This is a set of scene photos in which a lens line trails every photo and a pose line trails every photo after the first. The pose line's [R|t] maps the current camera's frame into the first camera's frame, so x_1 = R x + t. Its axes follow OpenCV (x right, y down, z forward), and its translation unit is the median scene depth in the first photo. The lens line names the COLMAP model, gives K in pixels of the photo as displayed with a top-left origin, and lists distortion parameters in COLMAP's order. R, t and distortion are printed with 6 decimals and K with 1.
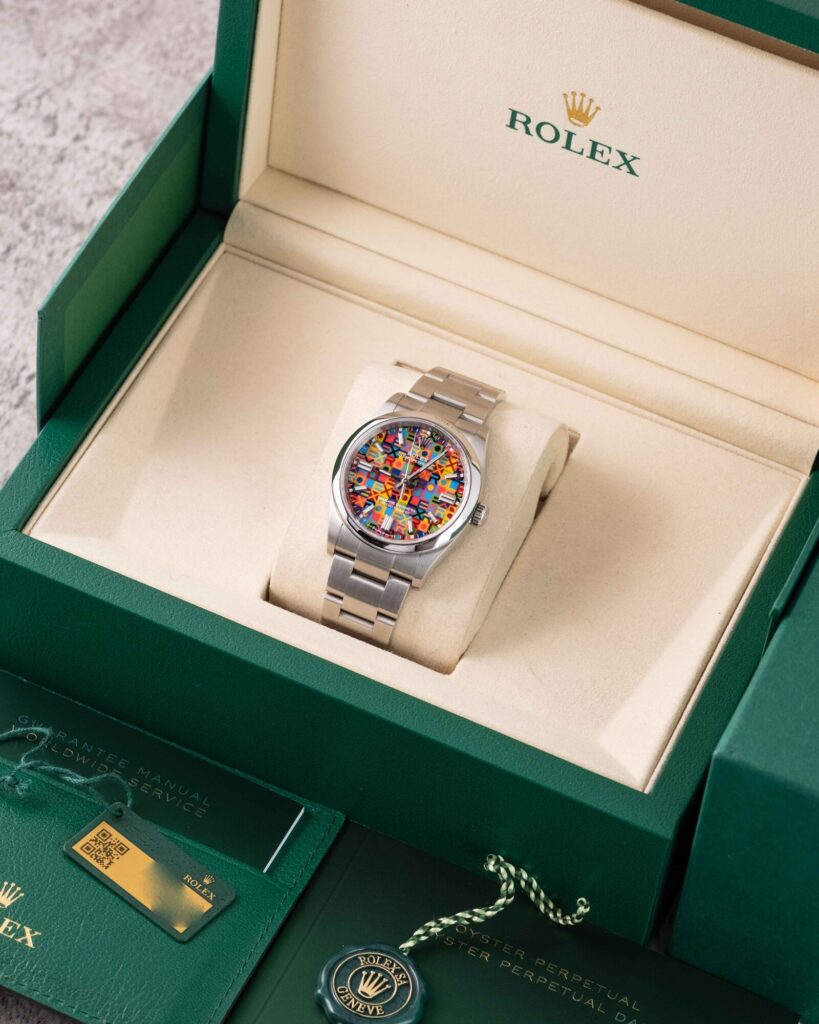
lens RADIAL K [[4561.7, 0, 407.9], [0, 4561.7, 515.9], [0, 0, 1]] dist [0.241069, 0.000000]
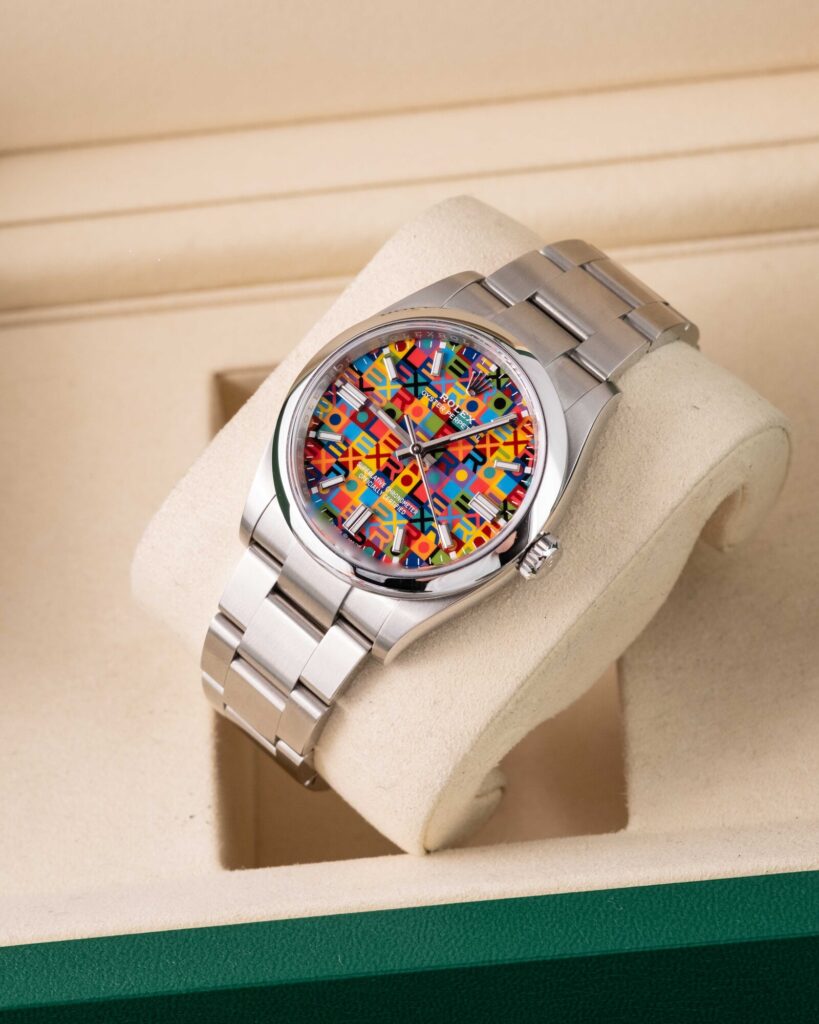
lens RADIAL K [[4561.7, 0, 405.7], [0, 4561.7, 509.2], [0, 0, 1]] dist [0.241069, 0.000000]
pose [[0.945692, 0.286837, -0.152943, 0.076077], [-0.275106, 0.956859, 0.093480, -0.047350], [0.173158, -0.046328, 0.983804, 0.507458]]
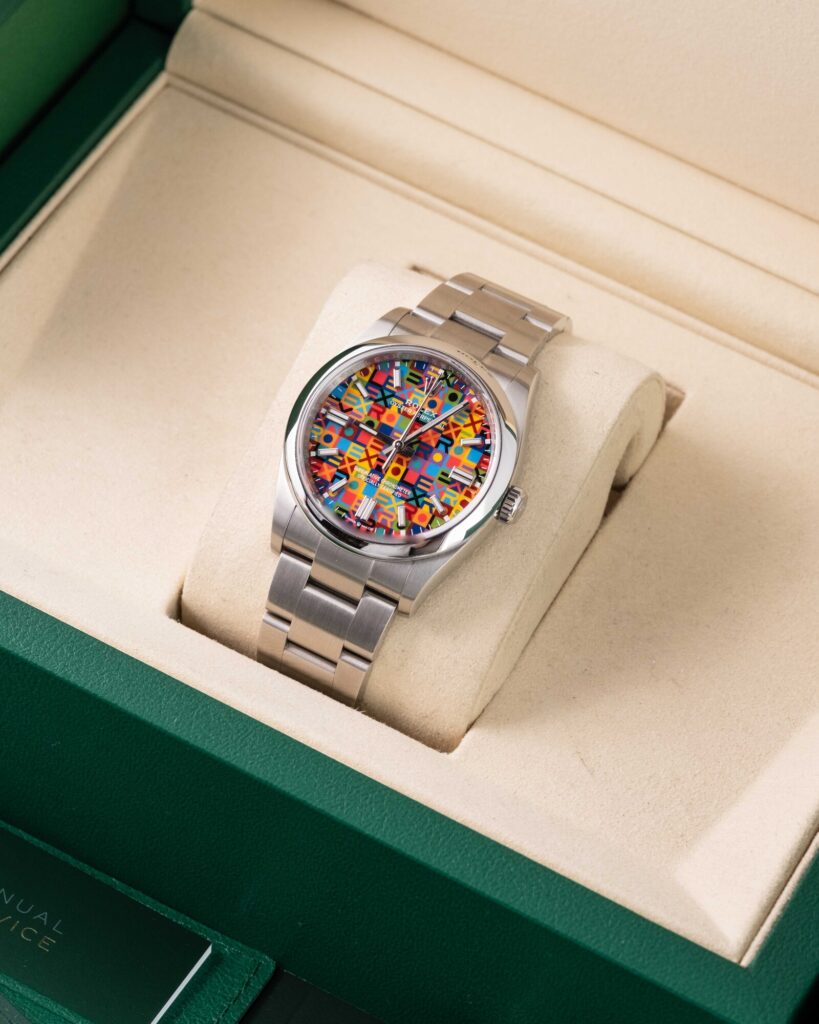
lens RADIAL K [[4561.7, 0, 413.4], [0, 4561.7, 506.4], [0, 0, 1]] dist [0.241069, 0.000000]
pose [[0.996887, 0.063170, -0.047172, 0.031905], [-0.063539, 0.997959, -0.006363, 0.004835], [0.046674, 0.009340, 0.998866, 0.363831]]
